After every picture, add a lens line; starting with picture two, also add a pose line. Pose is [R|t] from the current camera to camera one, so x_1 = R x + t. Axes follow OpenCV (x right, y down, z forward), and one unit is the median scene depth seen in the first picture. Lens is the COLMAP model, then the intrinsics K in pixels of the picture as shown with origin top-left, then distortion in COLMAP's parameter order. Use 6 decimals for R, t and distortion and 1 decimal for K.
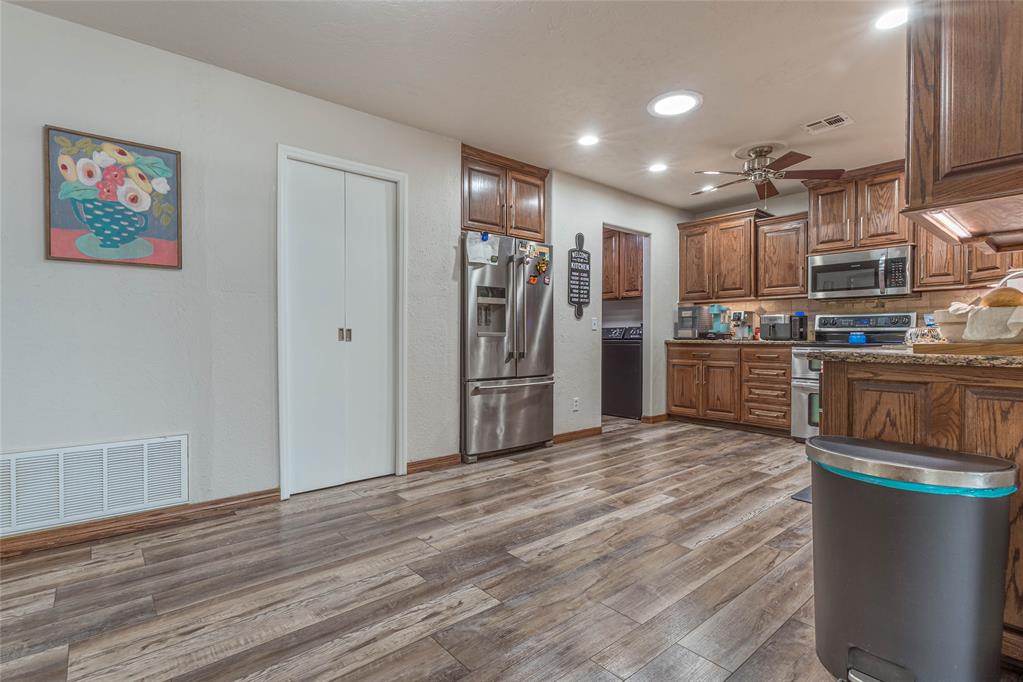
lens RADIAL K [[475.7, 0, 508.5], [0, 475.7, 339.3], [0, 0, 1]] dist [0.001630, 0.000337]
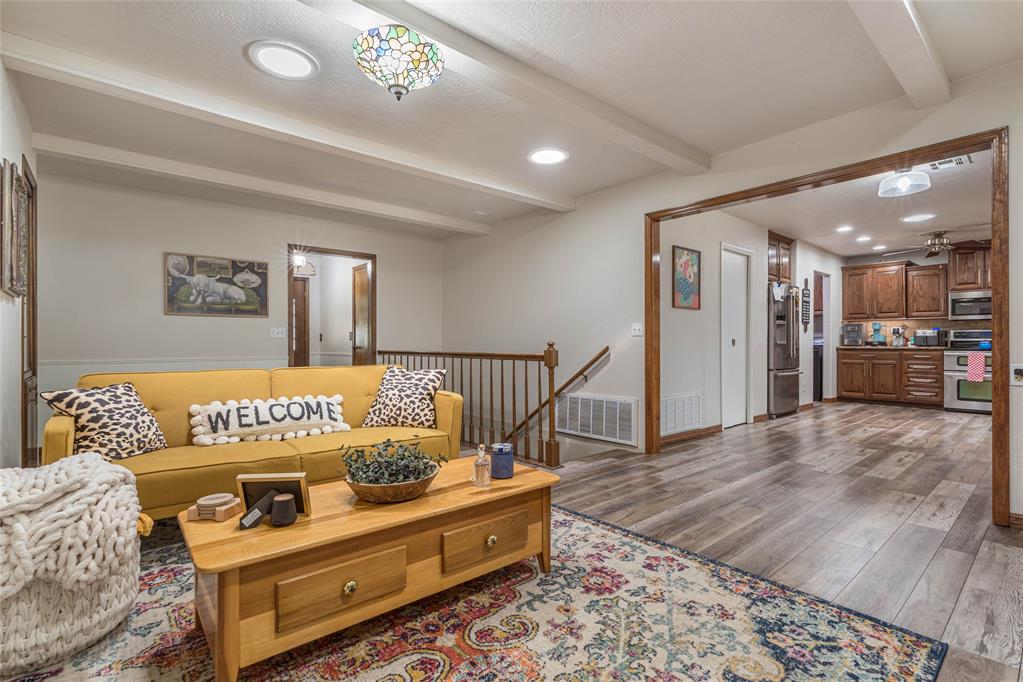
lens RADIAL K [[475.7, 0, 508.5], [0, 475.7, 339.3], [0, 0, 1]] dist [0.001630, 0.000337]
pose [[0.999911, 0.000806, 0.013302, -0.902119], [-0.000577, 0.999851, -0.017249, 0.006674], [-0.013314, 0.017240, 0.999763, -0.582903]]
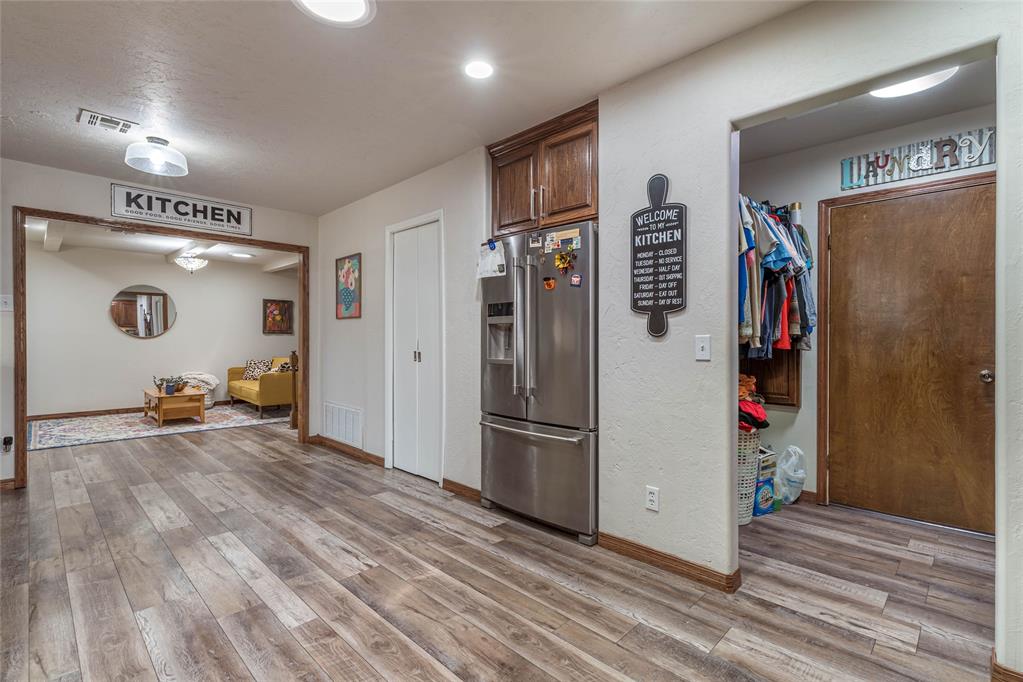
lens RADIAL K [[483.4, 0, 511.5], [0, 483.4, 341.0], [0, 0, 1]] dist [0.001958, 0.000145]
pose [[0.090144, 0.005735, -0.995912, 0.705418], [-0.007763, 0.999957, 0.005056, -0.043921], [0.995898, 0.007276, 0.090185, 0.839695]]
